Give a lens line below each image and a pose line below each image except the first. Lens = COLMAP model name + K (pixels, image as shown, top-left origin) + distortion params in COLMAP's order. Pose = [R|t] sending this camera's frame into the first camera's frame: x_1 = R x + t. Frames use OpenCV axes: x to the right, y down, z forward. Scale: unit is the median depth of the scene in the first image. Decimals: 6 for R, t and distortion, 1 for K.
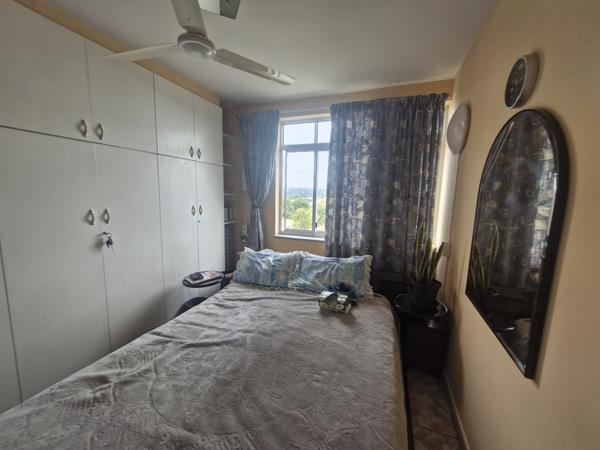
lens RADIAL K [[233.4, 0, 303.5], [0, 233.4, 223.0], [0, 0, 1]] dist [0.000700, 0.000102]
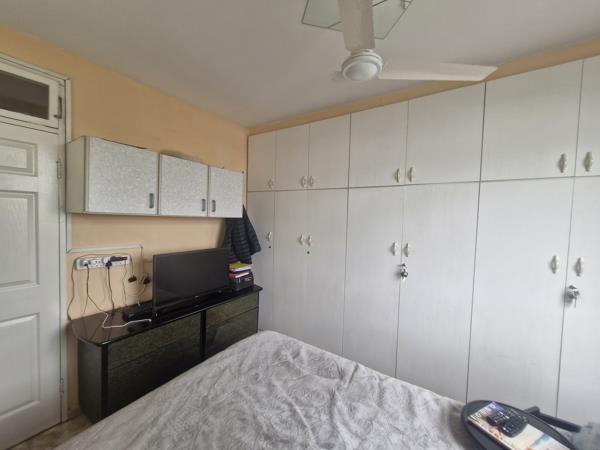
lens RADIAL K [[233.4, 0, 304.5], [0, 233.4, 229.1], [0, 0, 1]] dist [0.000700, 0.000102]
pose [[-0.205139, 0.003940, -0.978725, 0.344770], [-0.167656, 0.985070, 0.039106, -0.096416], [0.964266, 0.172112, -0.201416, 0.827722]]
